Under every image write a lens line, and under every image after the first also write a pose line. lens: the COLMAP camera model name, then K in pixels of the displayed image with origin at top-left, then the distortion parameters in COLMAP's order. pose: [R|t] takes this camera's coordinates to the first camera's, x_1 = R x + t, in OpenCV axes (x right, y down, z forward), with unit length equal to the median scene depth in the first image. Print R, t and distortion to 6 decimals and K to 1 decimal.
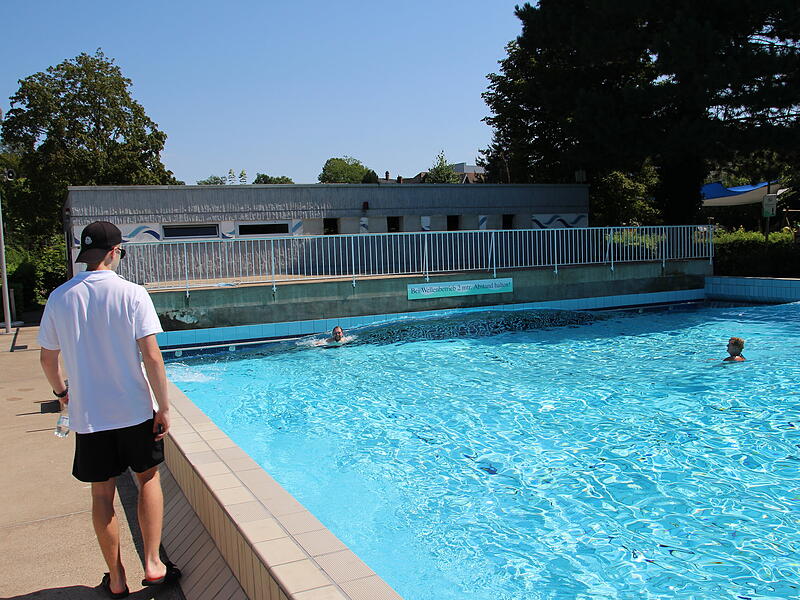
lens RADIAL K [[741.2, 0, 400.0], [0, 741.2, 300.0], [0, 0, 1]] dist [-0.166363, 0.164115]
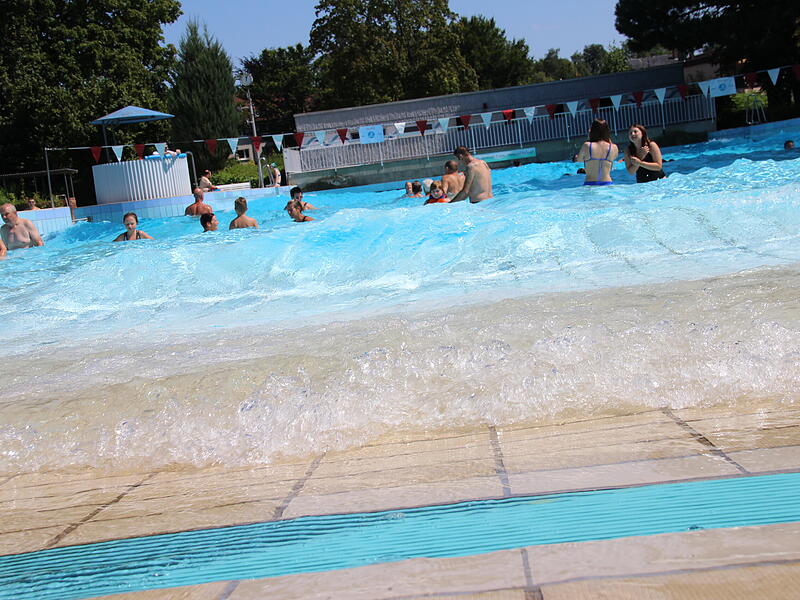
lens RADIAL K [[1374.7, 0, 400.0], [0, 1374.7, 300.0], [0, 0, 1]] dist [0.156276, 1.066738]
pose [[0.865415, -0.029167, -0.500206, 0.521717], [0.051416, 0.998204, 0.030751, 0.072462], [0.498410, -0.052331, 0.865360, -0.652487]]
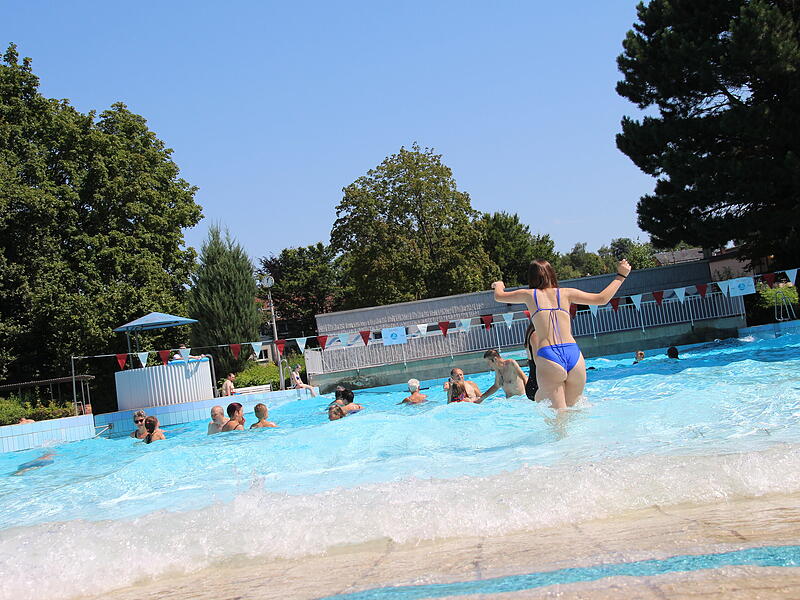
lens RADIAL K [[1374.7, 0, 400.0], [0, 1374.7, 300.0], [0, 0, 1]] dist [0.156276, 1.066738]
pose [[0.855810, -0.115054, -0.504333, 0.484467], [0.065352, 0.991188, -0.115223, 0.070415], [0.513145, 0.065650, 0.855787, -0.590923]]
